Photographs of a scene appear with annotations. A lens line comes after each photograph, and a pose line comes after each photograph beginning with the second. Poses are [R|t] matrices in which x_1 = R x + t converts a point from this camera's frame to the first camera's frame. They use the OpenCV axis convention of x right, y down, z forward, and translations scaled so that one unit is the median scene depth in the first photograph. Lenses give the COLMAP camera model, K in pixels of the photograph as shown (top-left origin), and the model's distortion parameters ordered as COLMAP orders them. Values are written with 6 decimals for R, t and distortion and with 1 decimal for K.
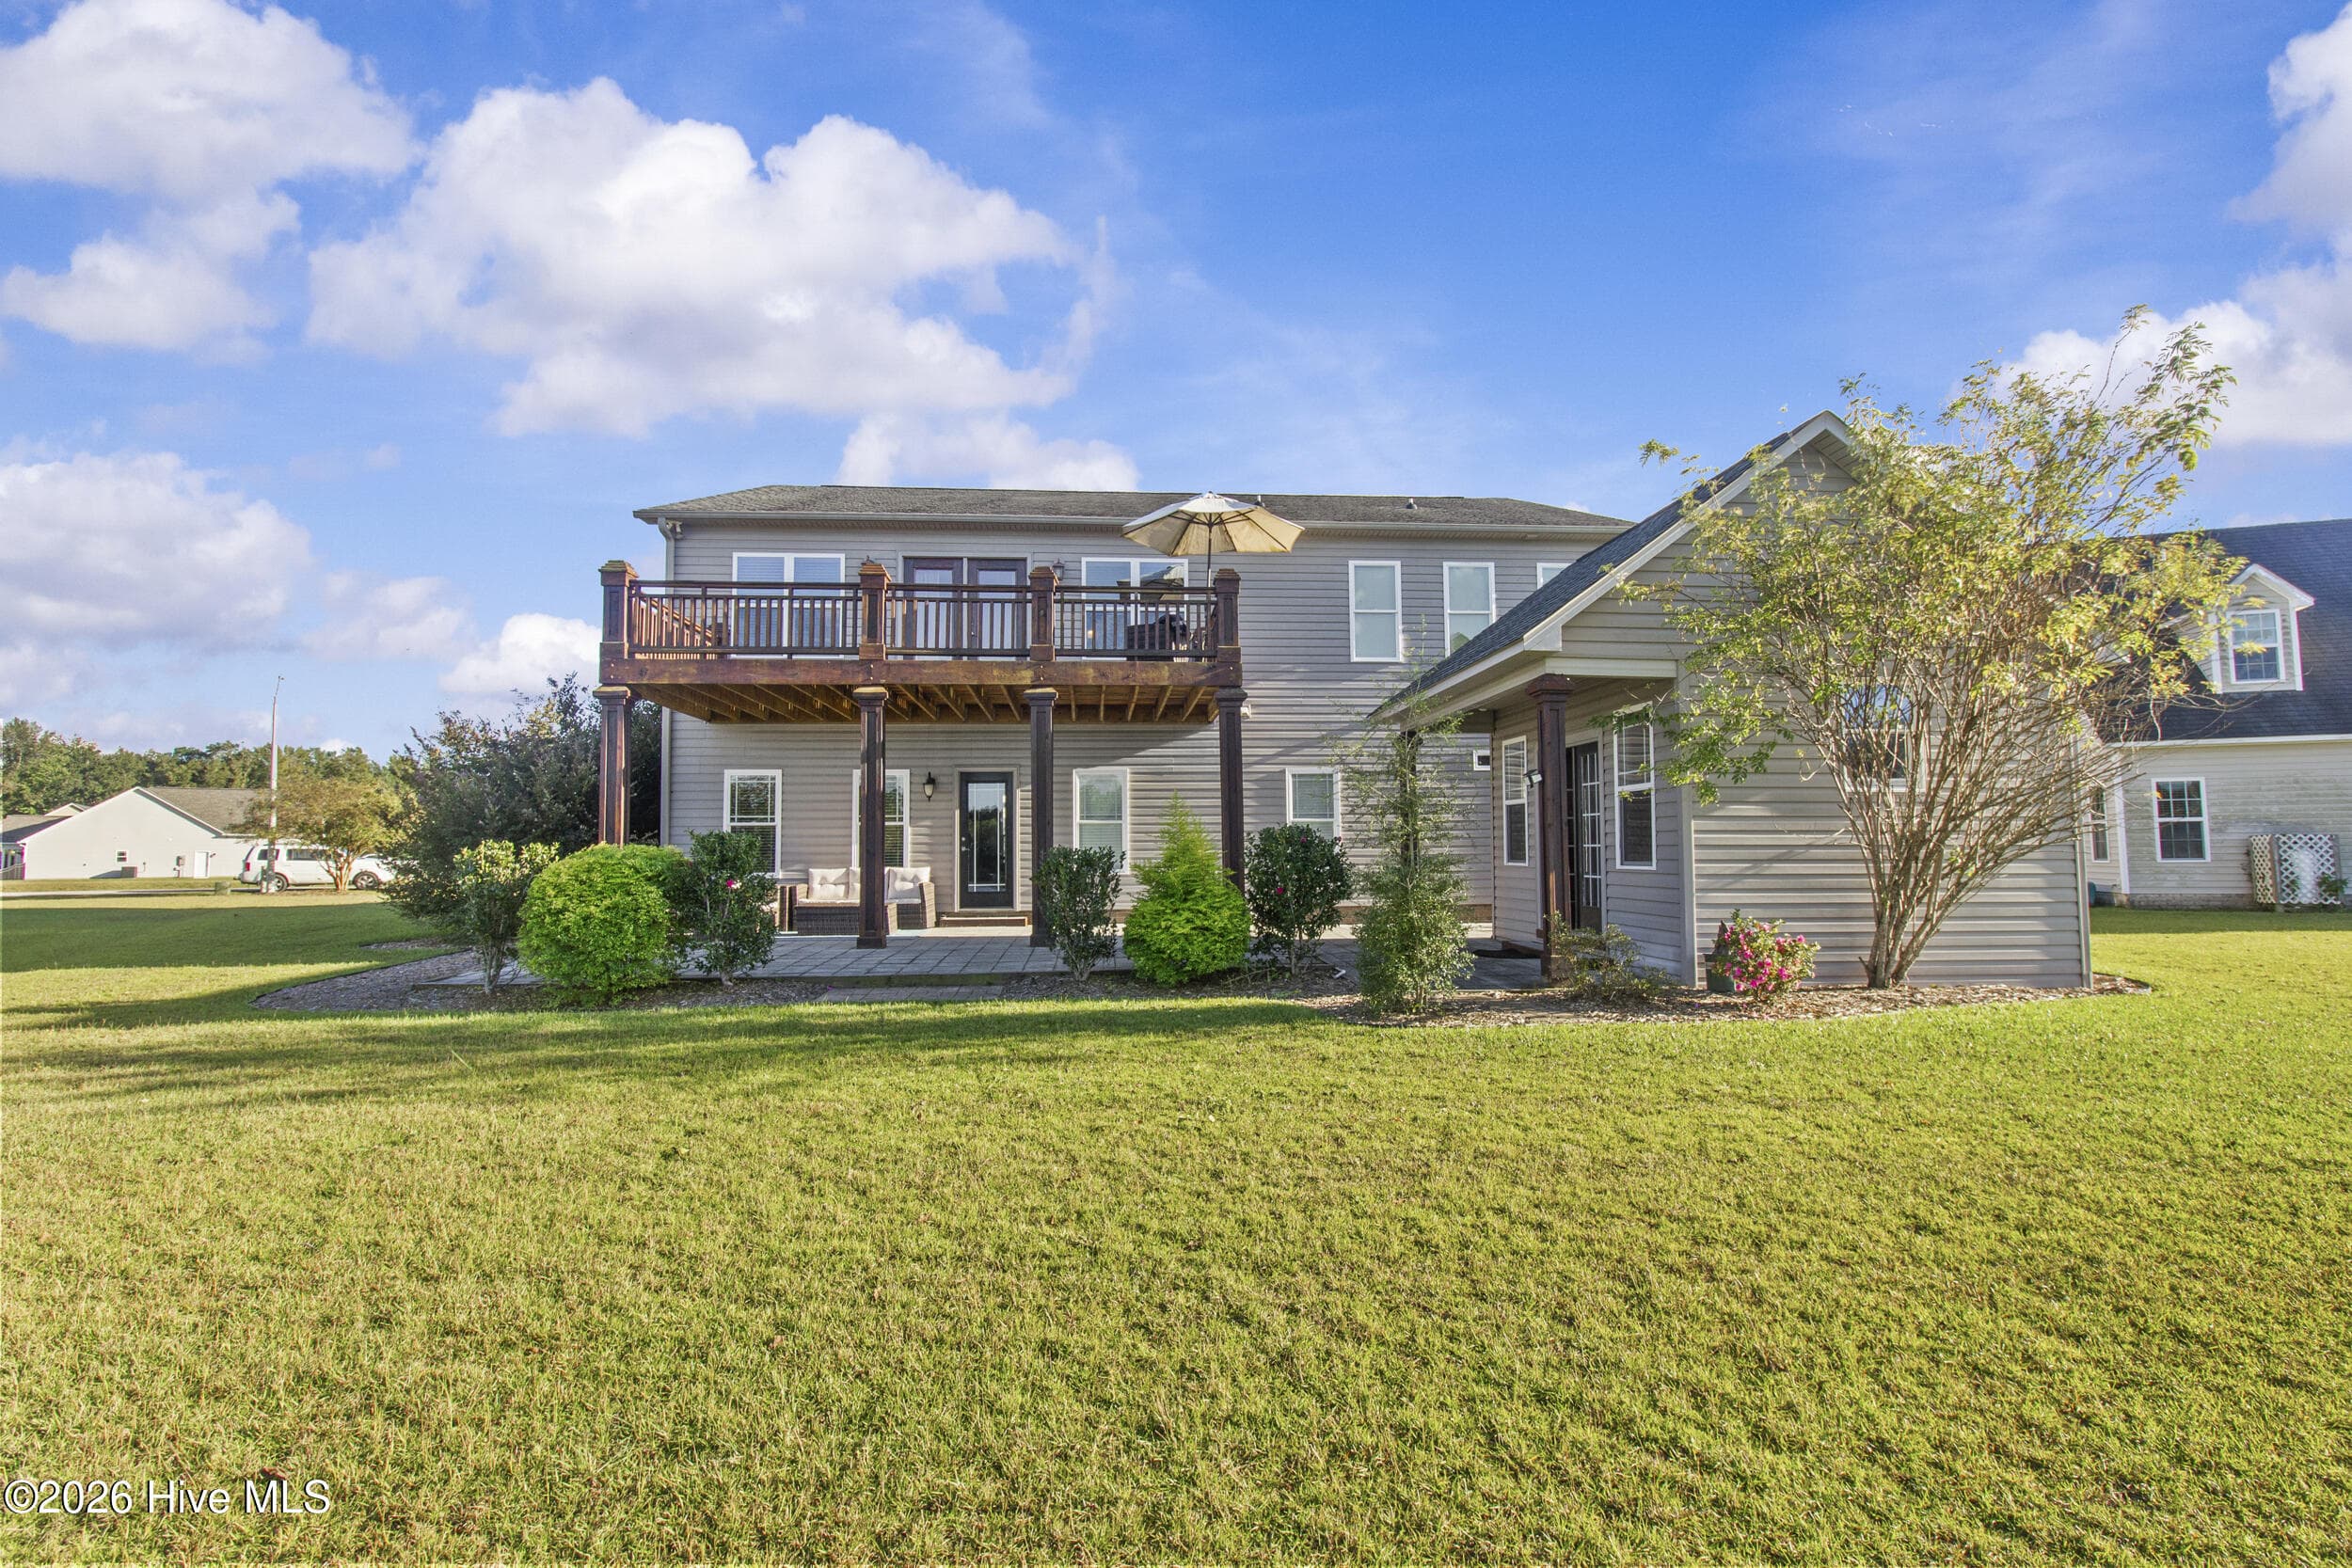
lens RADIAL K [[1156.1, 0, 1188.0], [0, 1156.1, 781.4], [0, 0, 1]] dist [-0.000738, -0.001781]
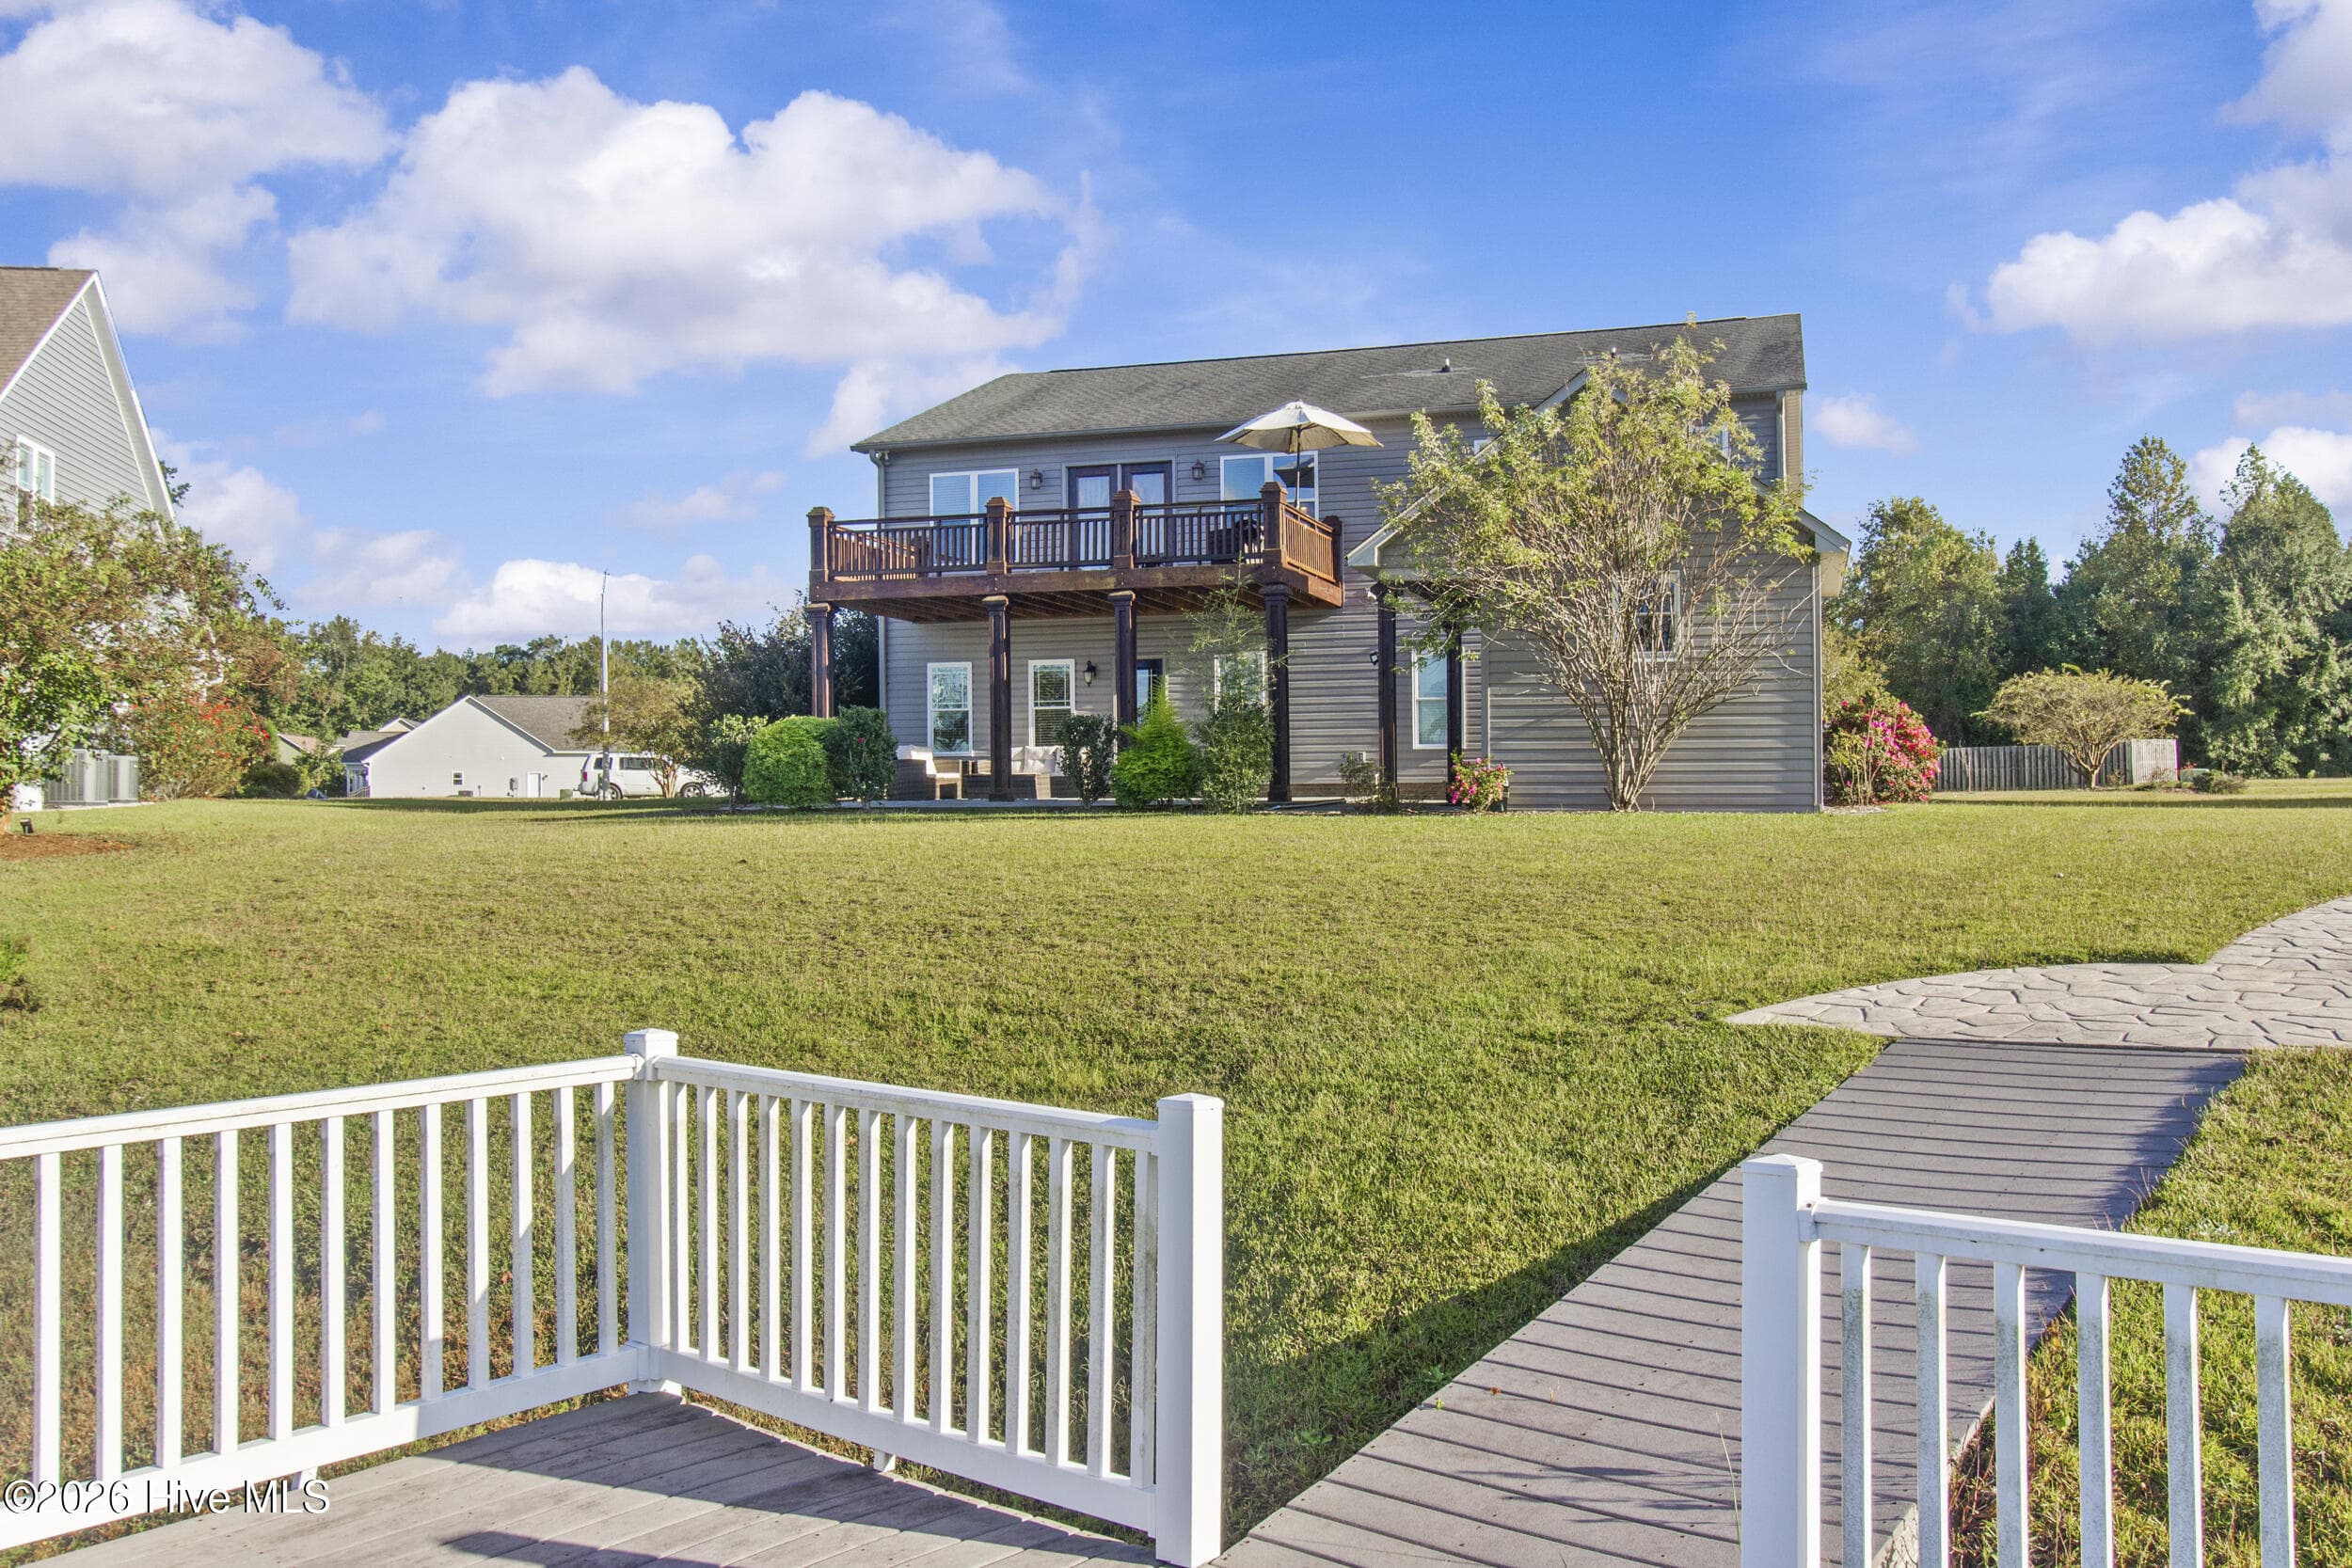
lens RADIAL K [[1901.5, 0, 1138.6], [0, 1901.5, 772.5], [0, 0, 1]] dist [-0.000044, -0.002131]
pose [[0.923232, -0.001300, -0.384240, 0.606889], [0.022741, 0.998426, 0.051261, 0.007133], [0.383569, -0.056064, 0.921809, -0.787053]]
